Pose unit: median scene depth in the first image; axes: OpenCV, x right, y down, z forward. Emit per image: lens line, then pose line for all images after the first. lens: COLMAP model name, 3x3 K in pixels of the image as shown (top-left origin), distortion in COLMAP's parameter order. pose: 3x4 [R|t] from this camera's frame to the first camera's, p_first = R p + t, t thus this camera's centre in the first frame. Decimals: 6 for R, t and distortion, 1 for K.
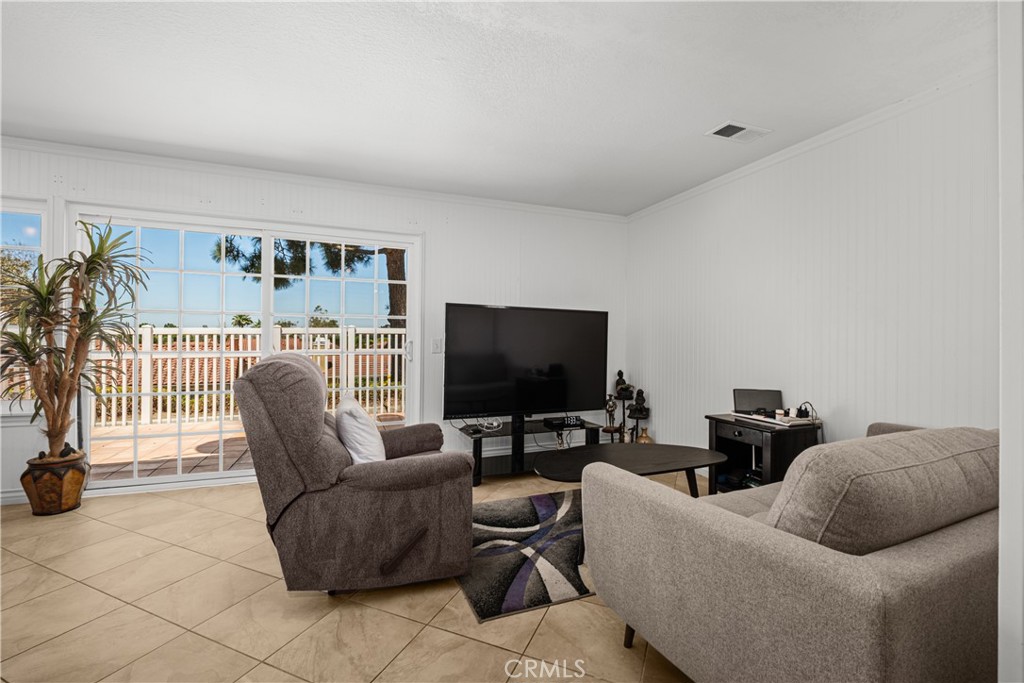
lens RADIAL K [[435.9, 0, 510.4], [0, 435.9, 335.4], [0, 0, 1]] dist [0.001548, -0.005335]
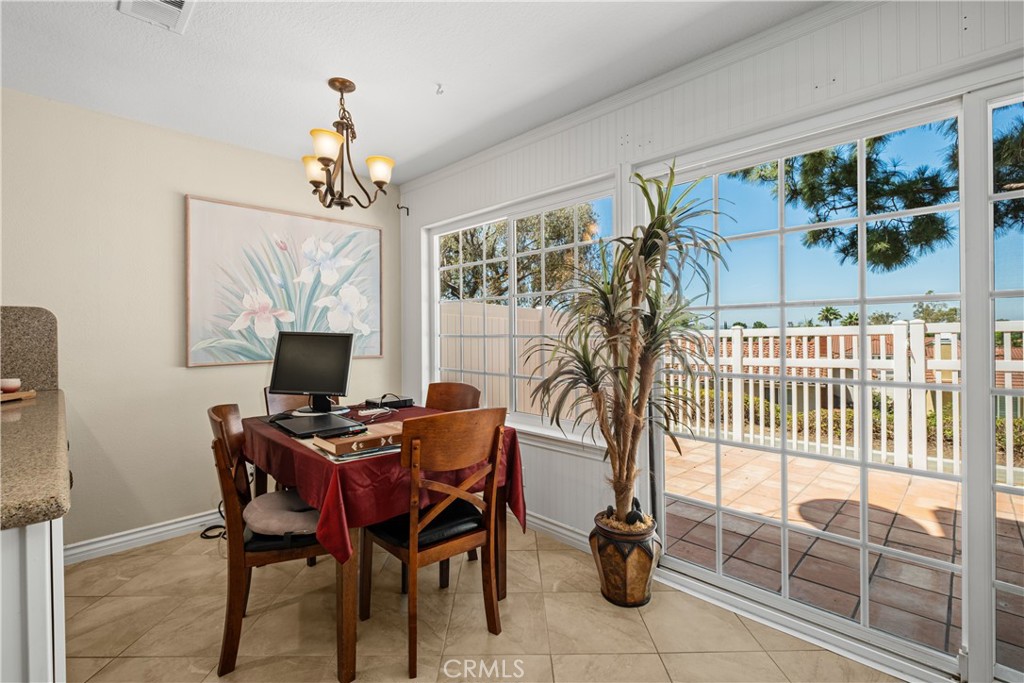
lens RADIAL K [[444.5, 0, 512.3], [0, 444.5, 337.7], [0, 0, 1]] dist [0.000749, -0.006166]
pose [[0.389545, -0.004642, -0.920996, -0.410024], [0.018514, 0.999825, 0.002792, -0.023619], [0.920821, -0.018139, 0.389562, 0.511302]]
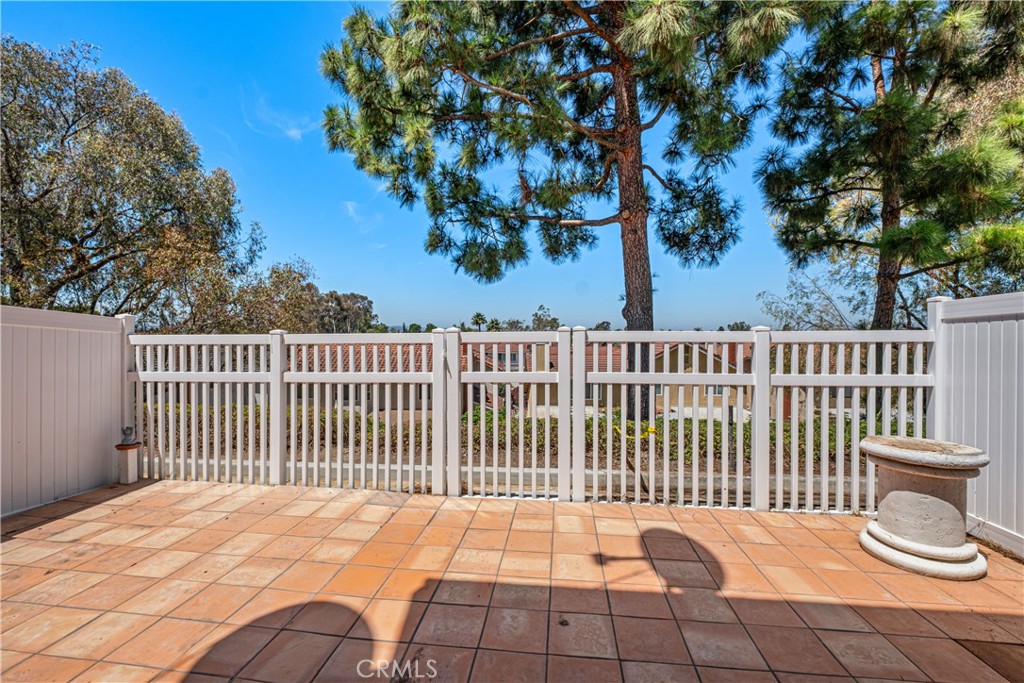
lens RADIAL K [[439.0, 0, 510.6], [0, 439.0, 330.6], [0, 0, 1]] dist [-0.000810, -0.004236]
pose [[0.882223, -0.005527, -0.470799, -0.463208], [0.003579, 0.999981, -0.005034, -0.037789], [0.470818, 0.002756, 0.882226, 1.240524]]
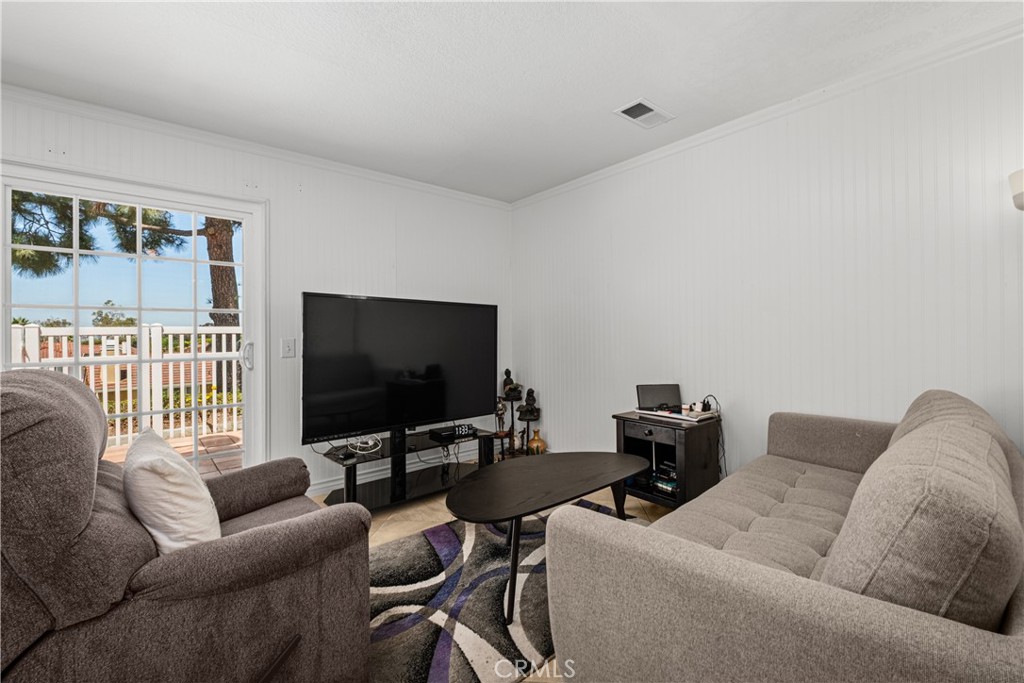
lens RADIAL K [[439.0, 0, 510.6], [0, 439.0, 330.6], [0, 0, 1]] dist [-0.000810, -0.004236]
pose [[0.946513, -0.014081, 0.322358, -0.060730], [0.015134, 0.999885, -0.000760, -0.000399], [-0.322310, 0.005598, 0.946618, 0.179227]]
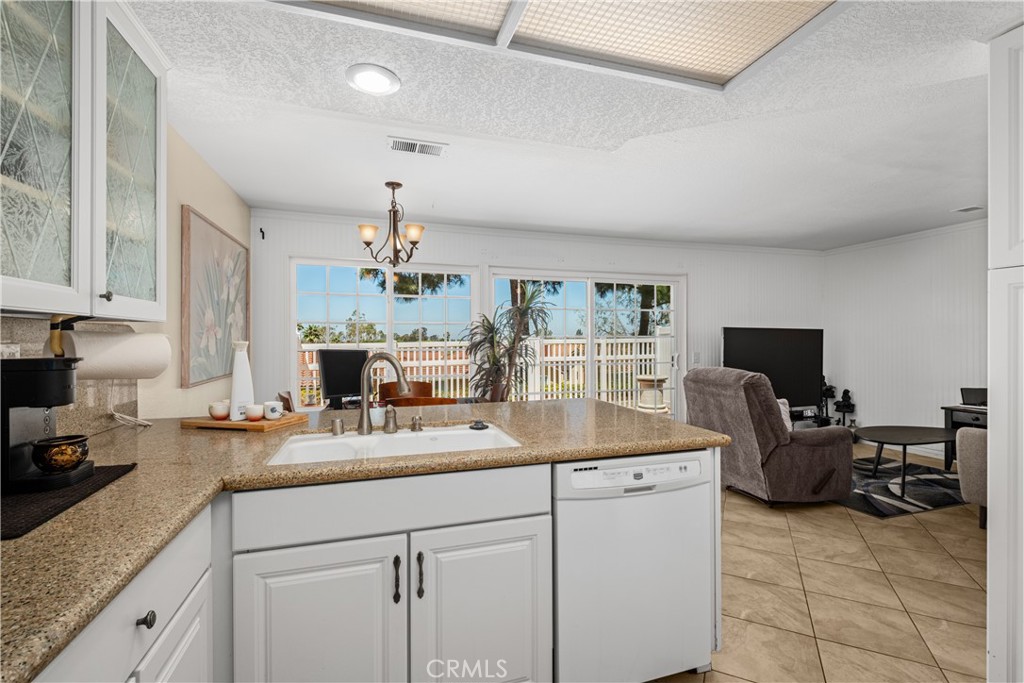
lens RADIAL K [[444.5, 0, 512.3], [0, 444.5, 337.7], [0, 0, 1]] dist [0.000749, -0.006166]
pose [[0.996814, -0.013454, -0.078613, -0.815389], [0.013637, 0.999905, 0.001799, -0.061158], [0.078581, -0.002865, 0.996904, -0.527415]]
